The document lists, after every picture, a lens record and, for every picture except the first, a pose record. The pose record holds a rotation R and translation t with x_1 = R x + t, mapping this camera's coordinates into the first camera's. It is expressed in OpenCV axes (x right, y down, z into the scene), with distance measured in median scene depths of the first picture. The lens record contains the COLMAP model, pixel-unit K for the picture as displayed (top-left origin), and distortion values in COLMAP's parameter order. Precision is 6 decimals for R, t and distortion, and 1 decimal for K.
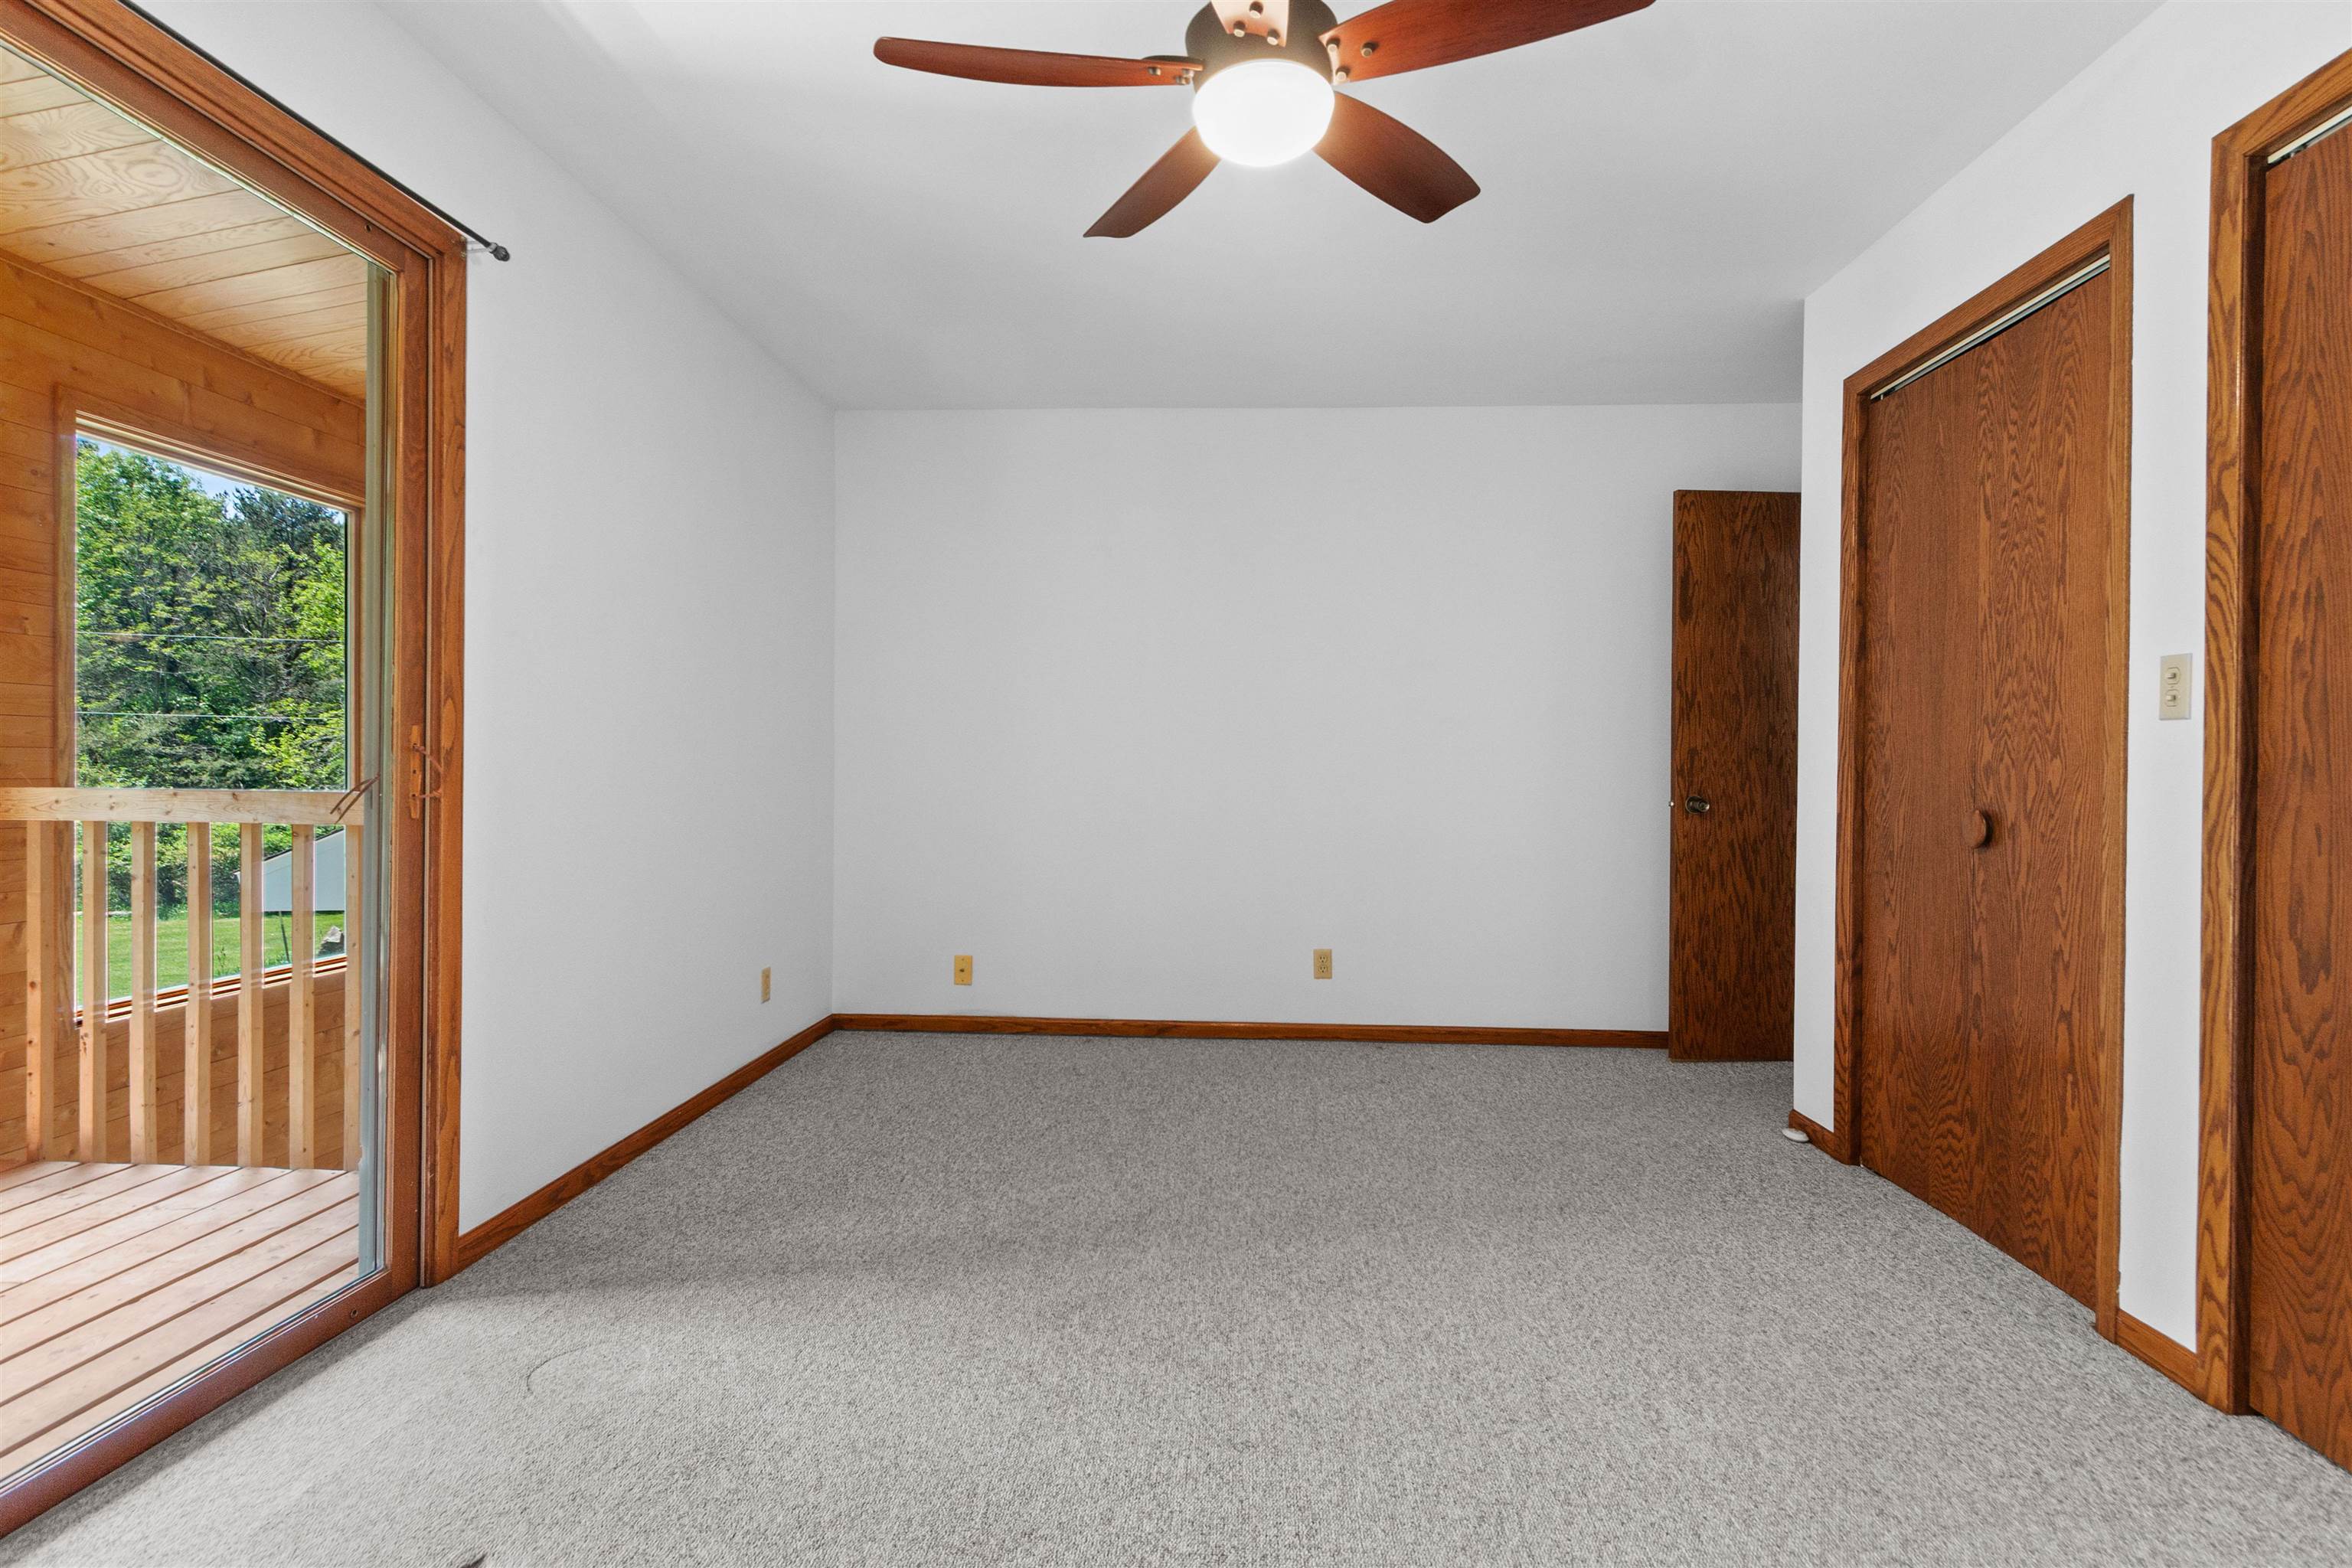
lens RADIAL K [[1241.5, 0, 1164.0], [0, 1241.5, 780.4], [0, 0, 1]] dist [0.007680, -0.000547]
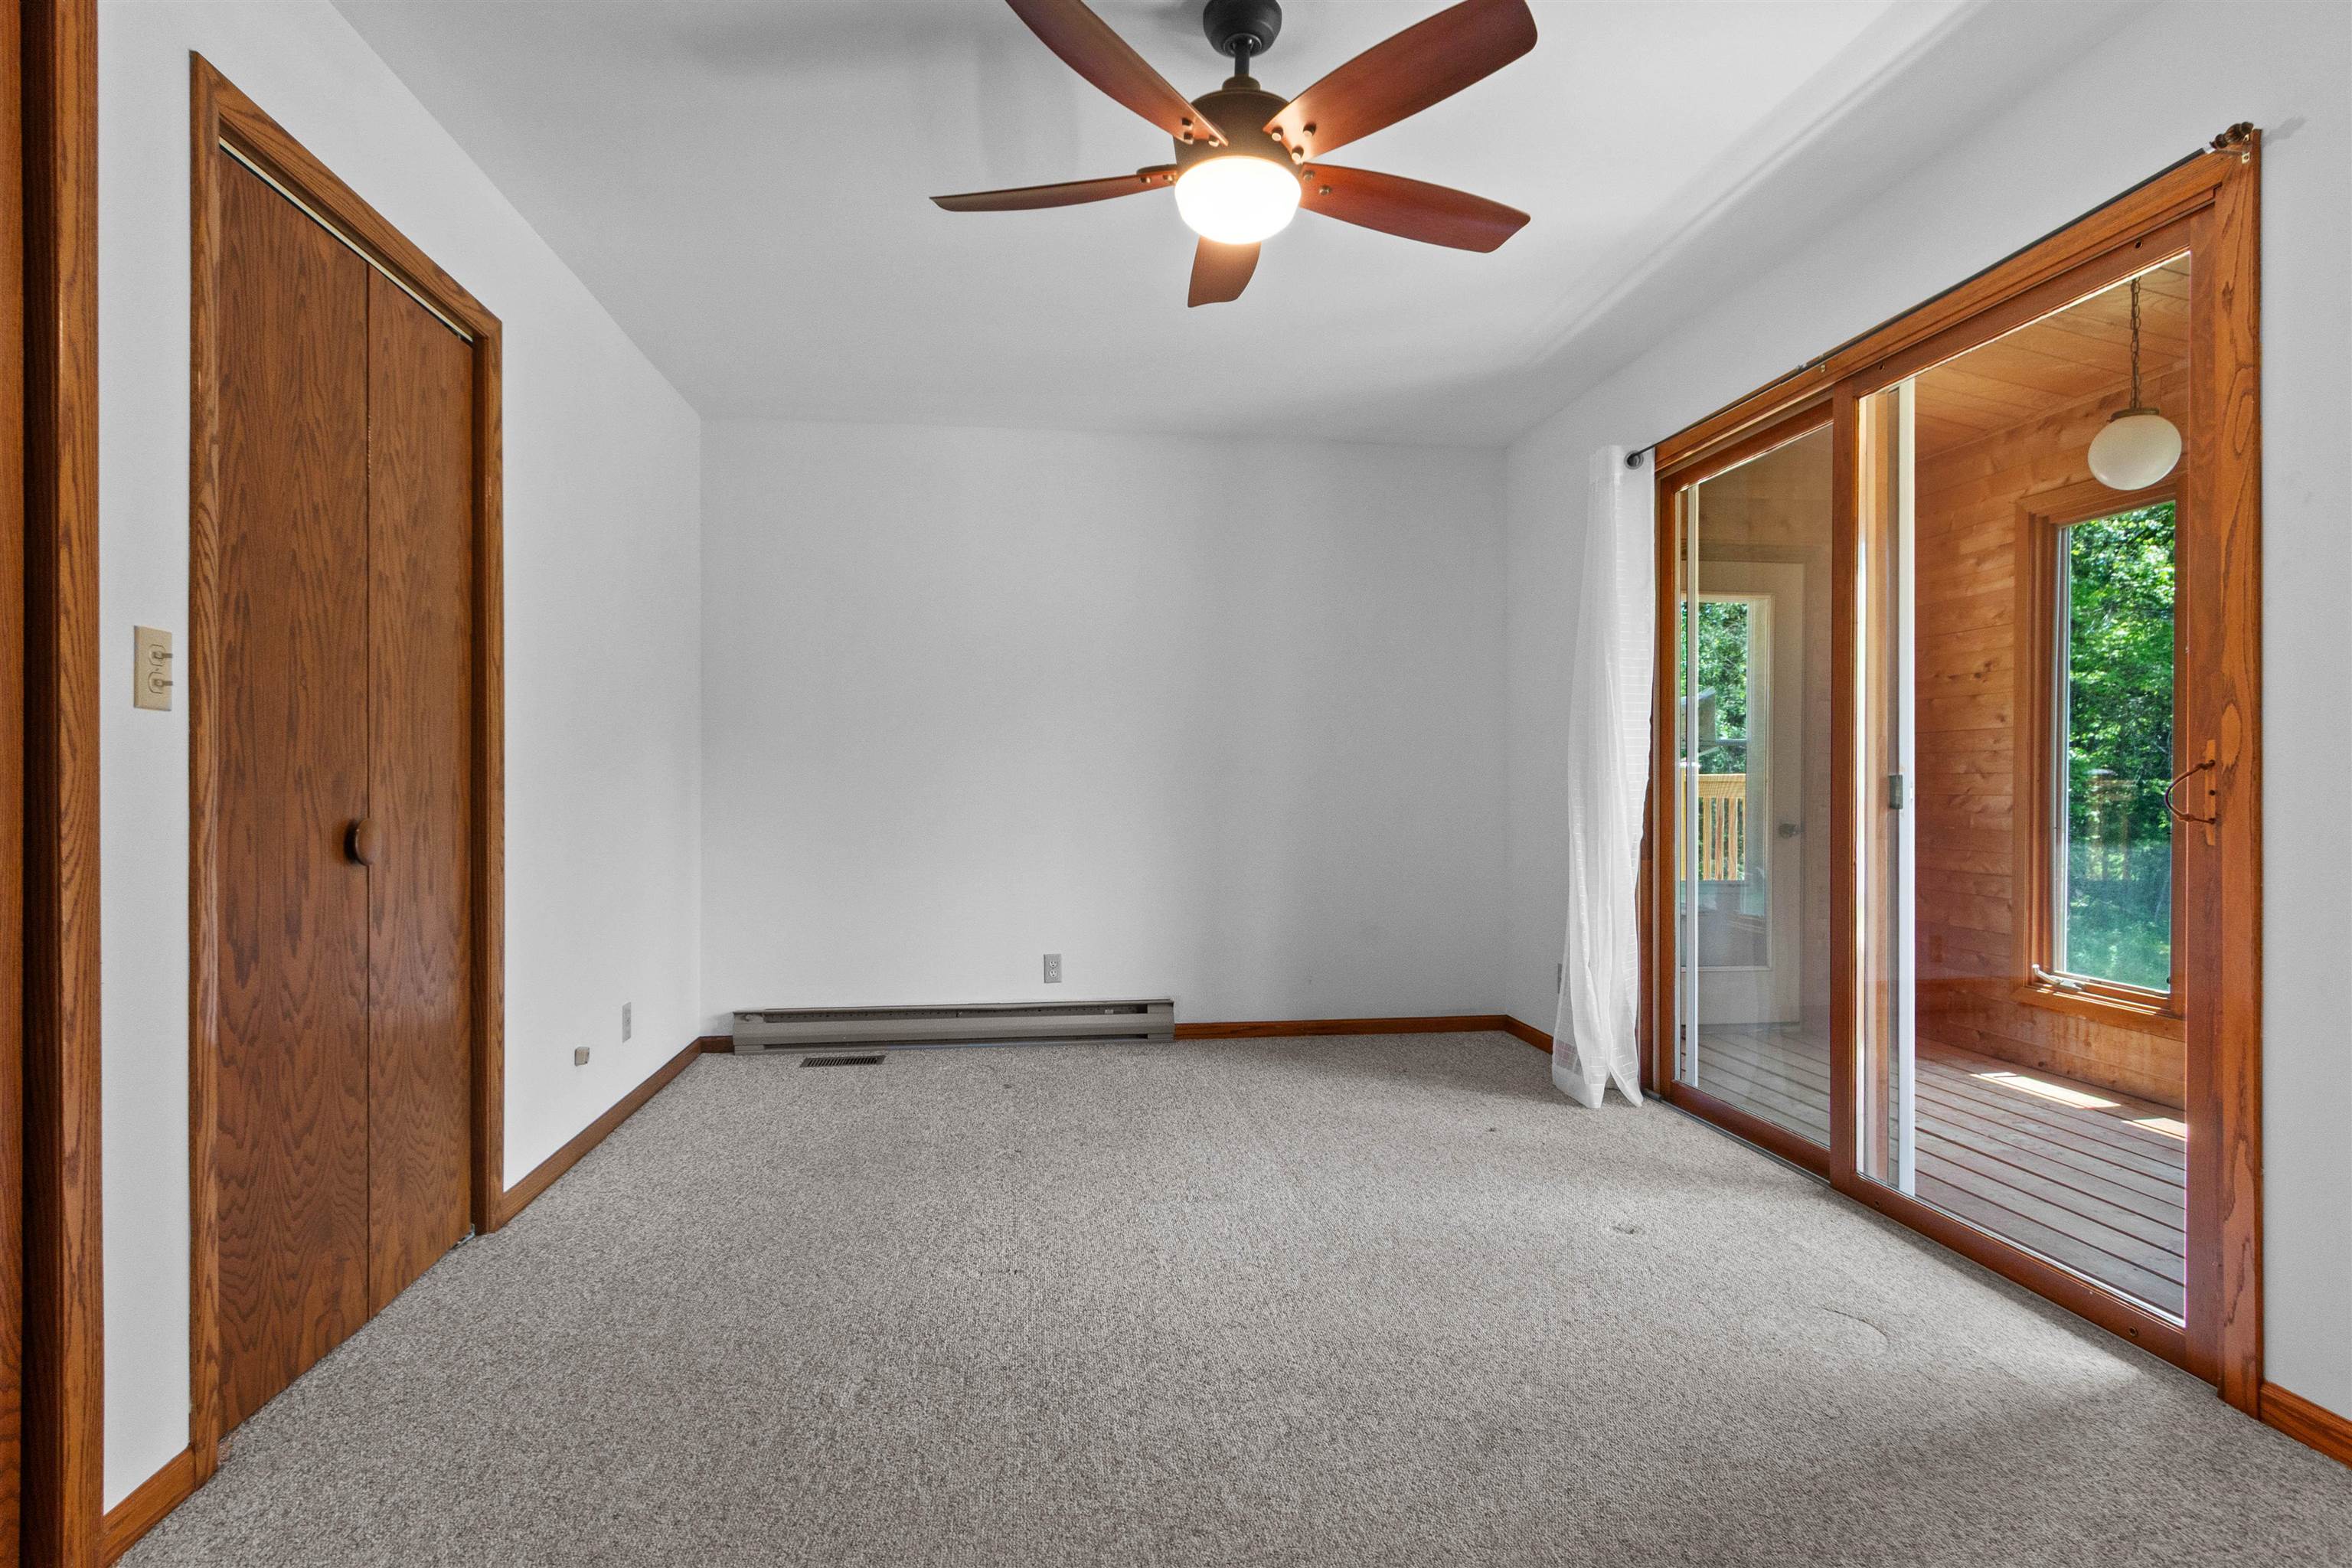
lens RADIAL K [[1241.5, 0, 1175.1], [0, 1241.5, 794.6], [0, 0, 1]] dist [0.007680, -0.000547]
pose [[-0.982183, -0.006557, -0.187812, 0.347946], [-0.009995, 0.999799, 0.017365, -0.016216], [0.187661, 0.018933, -0.982051, 2.140208]]
